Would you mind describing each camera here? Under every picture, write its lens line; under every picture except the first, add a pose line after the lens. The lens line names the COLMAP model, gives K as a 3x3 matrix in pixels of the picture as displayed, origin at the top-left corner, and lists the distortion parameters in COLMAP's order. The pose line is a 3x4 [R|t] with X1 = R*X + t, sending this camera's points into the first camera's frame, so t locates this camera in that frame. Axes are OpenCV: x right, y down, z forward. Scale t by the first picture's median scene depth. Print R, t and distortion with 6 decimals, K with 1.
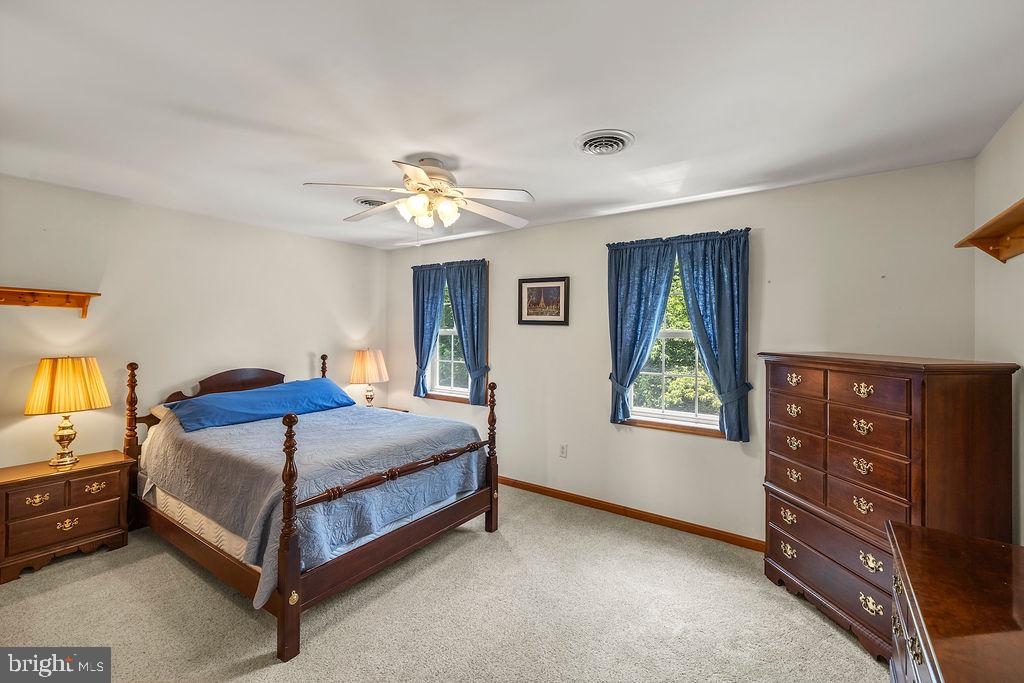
lens RADIAL K [[439.8, 0, 512.2], [0, 439.8, 335.7], [0, 0, 1]] dist [0.001248, 0.000011]
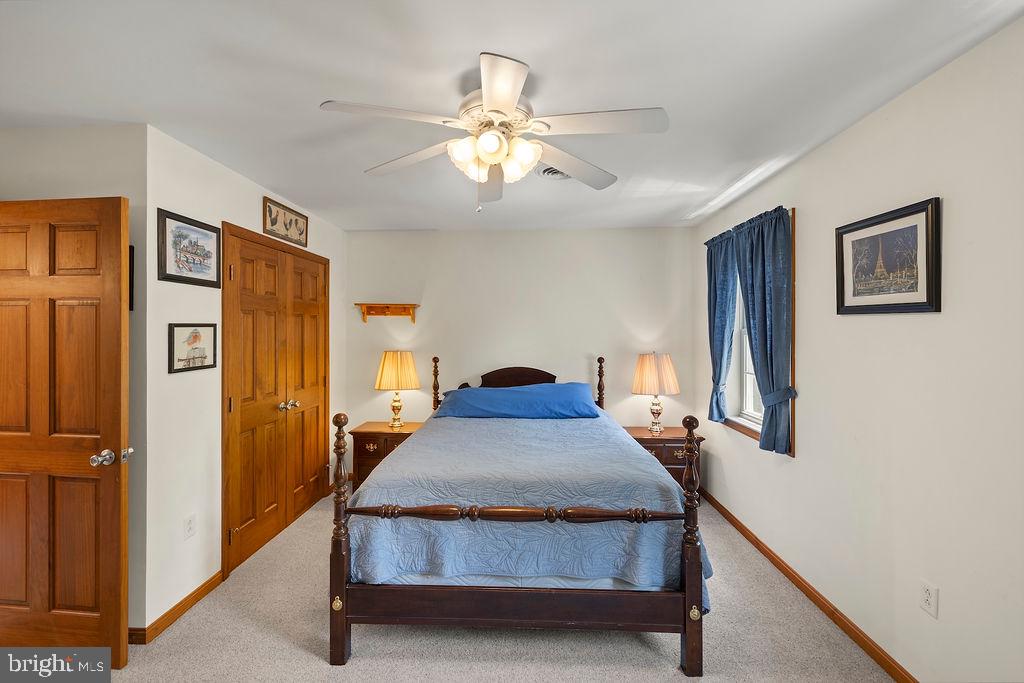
lens RADIAL K [[439.8, 0, 507.1], [0, 439.8, 332.4], [0, 0, 1]] dist [0.001248, 0.000011]
pose [[0.518776, -0.007282, -0.854879, 0.304189], [-0.001215, 0.999956, -0.009254, 0.001693], [0.854910, 0.005840, 0.518744, 0.458278]]
